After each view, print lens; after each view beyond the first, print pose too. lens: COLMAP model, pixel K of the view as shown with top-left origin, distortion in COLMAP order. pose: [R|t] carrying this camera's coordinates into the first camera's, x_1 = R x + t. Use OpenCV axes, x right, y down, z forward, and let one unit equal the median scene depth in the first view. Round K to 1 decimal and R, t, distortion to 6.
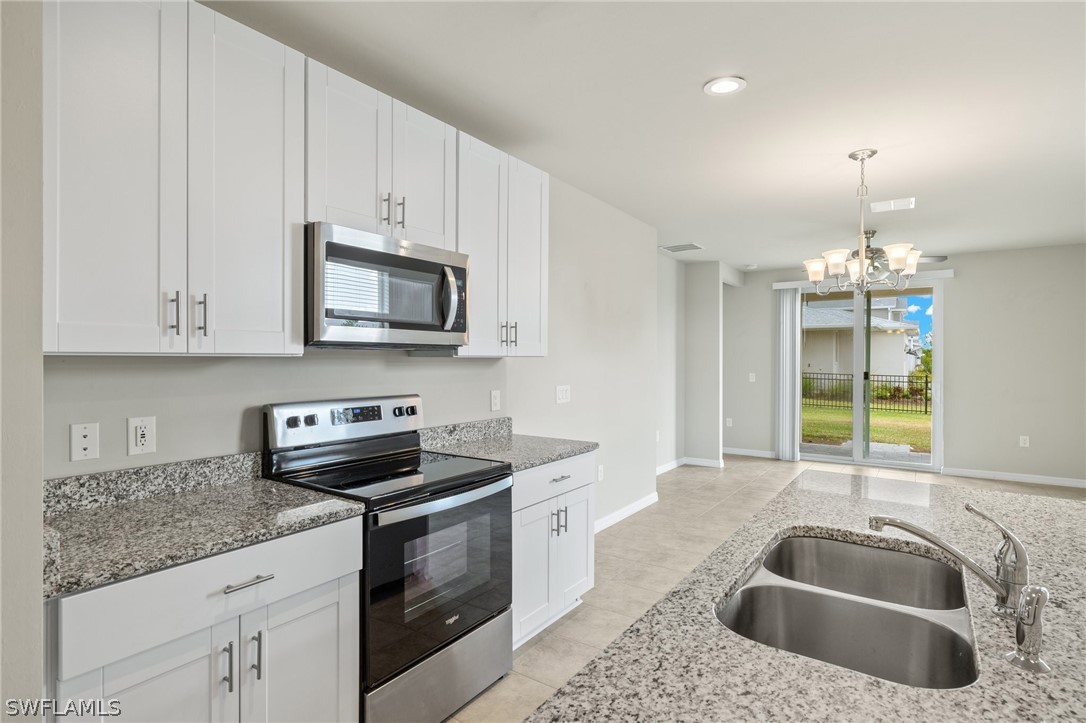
lens RADIAL K [[553.0, 0, 534.1], [0, 553.0, 356.6], [0, 0, 1]] dist [-0.004424, -0.000918]
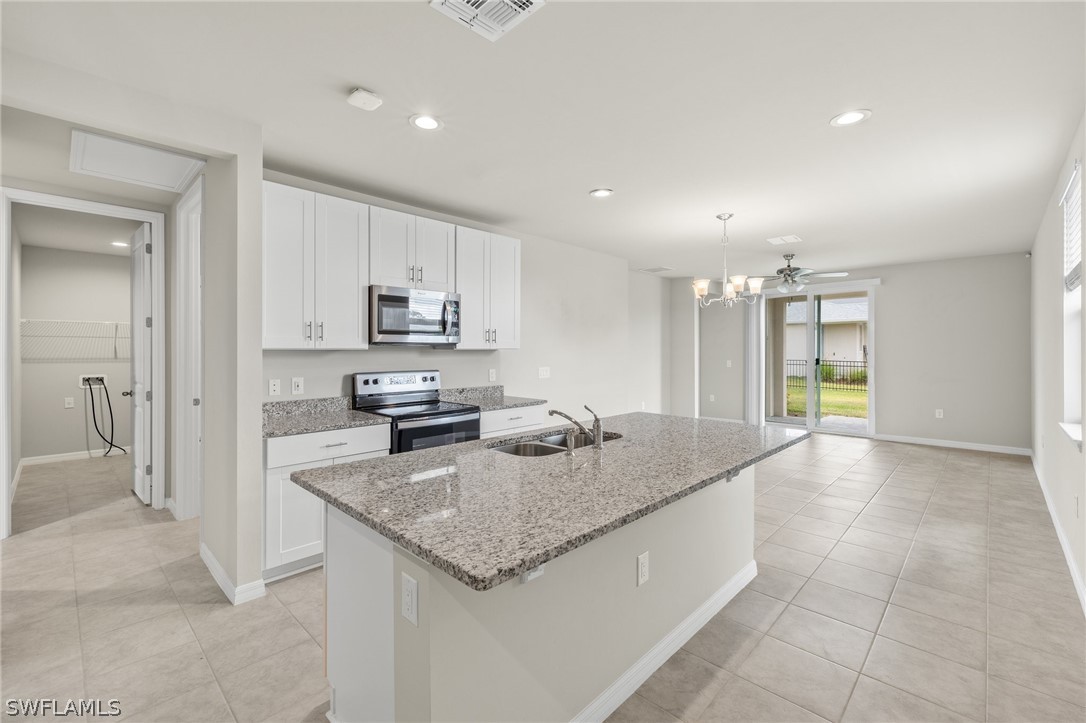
lens RADIAL K [[463.5, 0, 534.3], [0, 463.5, 344.7], [0, 0, 1]] dist [0.000170, 0.000353]
pose [[0.986735, -0.008232, -0.162131, 0.327703], [0.006743, 0.999930, -0.009737, 0.001802], [0.162200, 0.008515, 0.986721, -0.421698]]
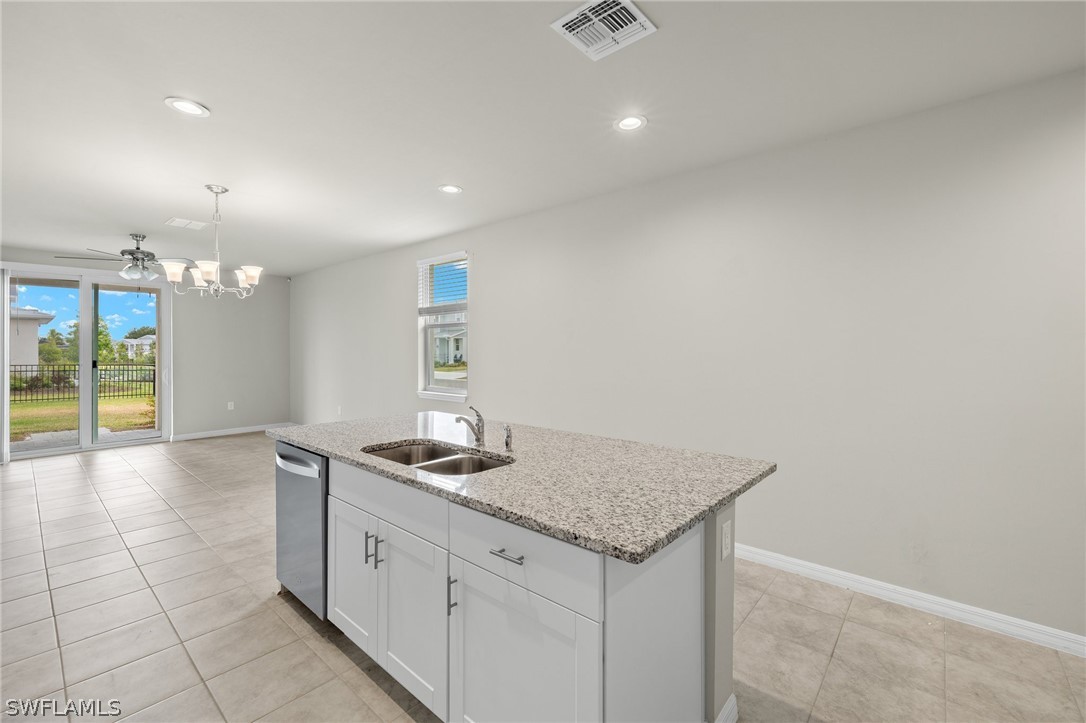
lens RADIAL K [[463.5, 0, 545.0], [0, 463.5, 363.7], [0, 0, 1]] dist [0.000170, 0.000353]
pose [[0.103033, -0.038967, 0.993914, -0.456620], [-0.001877, 0.999223, 0.039370, -0.008465], [-0.994676, -0.005922, 0.102880, 0.153935]]
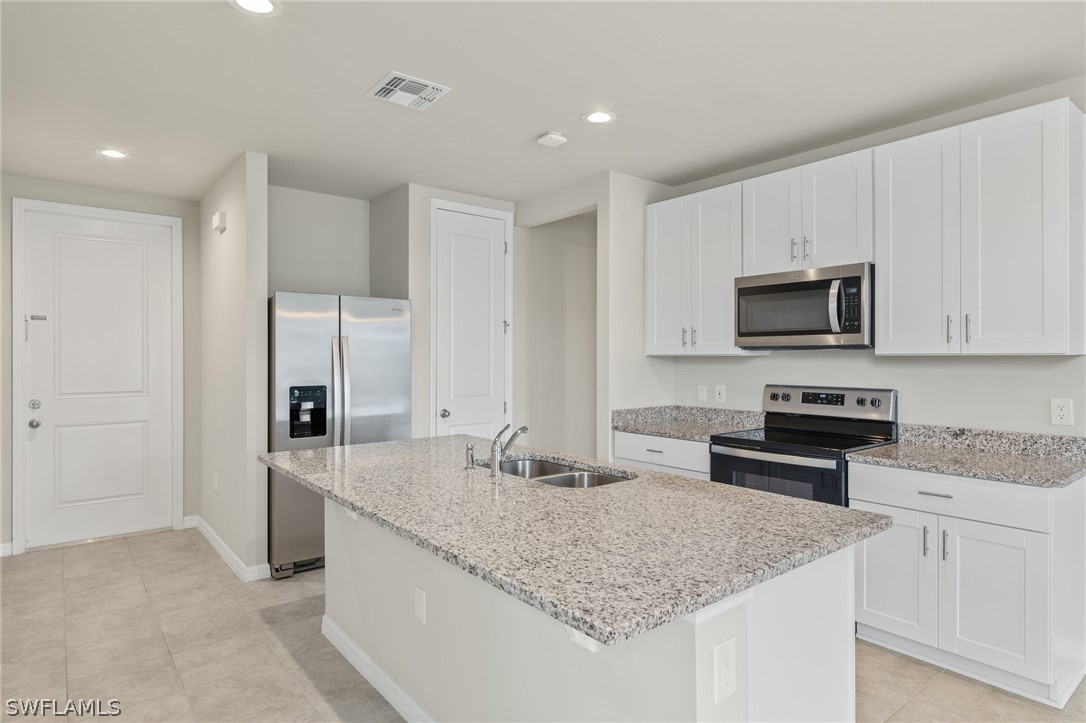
lens RADIAL K [[611.2, 0, 546.0], [0, 611.2, 350.8], [0, 0, 1]] dist [0.008289, -0.000702]
pose [[-0.279570, -0.011378, -0.960058, 1.081976], [0.004024, 0.999907, -0.013022, 0.004415], [0.960117, -0.007504, -0.279499, 0.641355]]
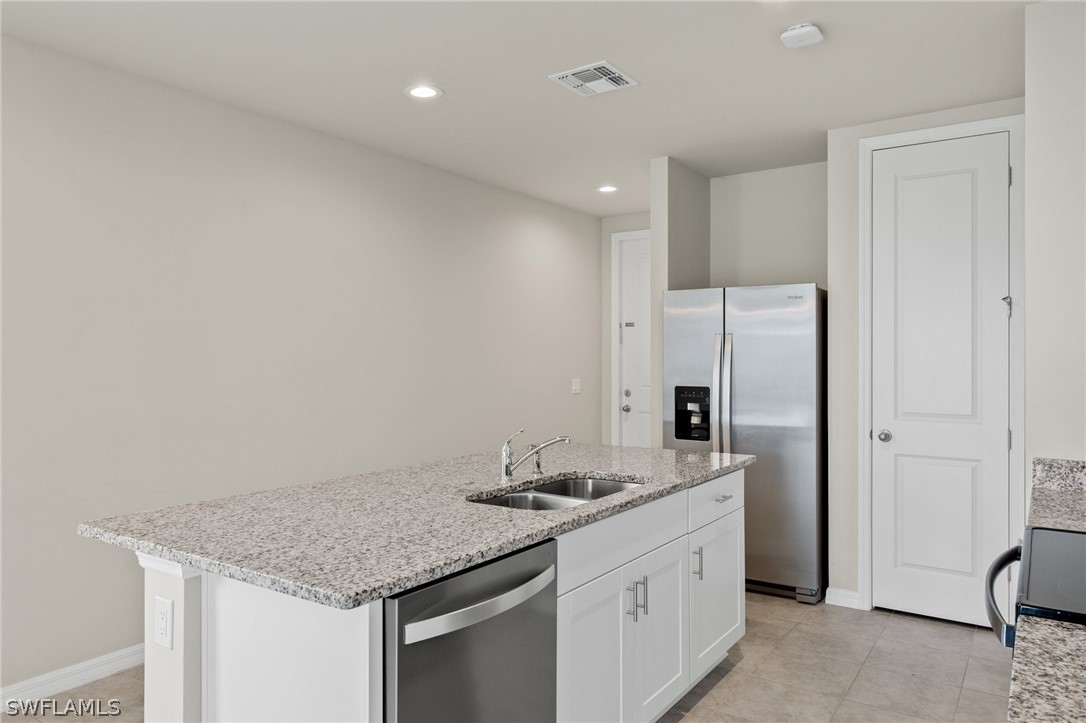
lens RADIAL K [[727.2, 0, 545.3], [0, 727.2, 351.2], [0, 0, 1]] dist [0.000209, -0.000976]
pose [[-0.999890, -0.003797, -0.014369, 0.264331], [-0.003659, 0.999947, -0.009658, 0.003786], [0.014405, -0.009604, -0.999850, 1.283991]]
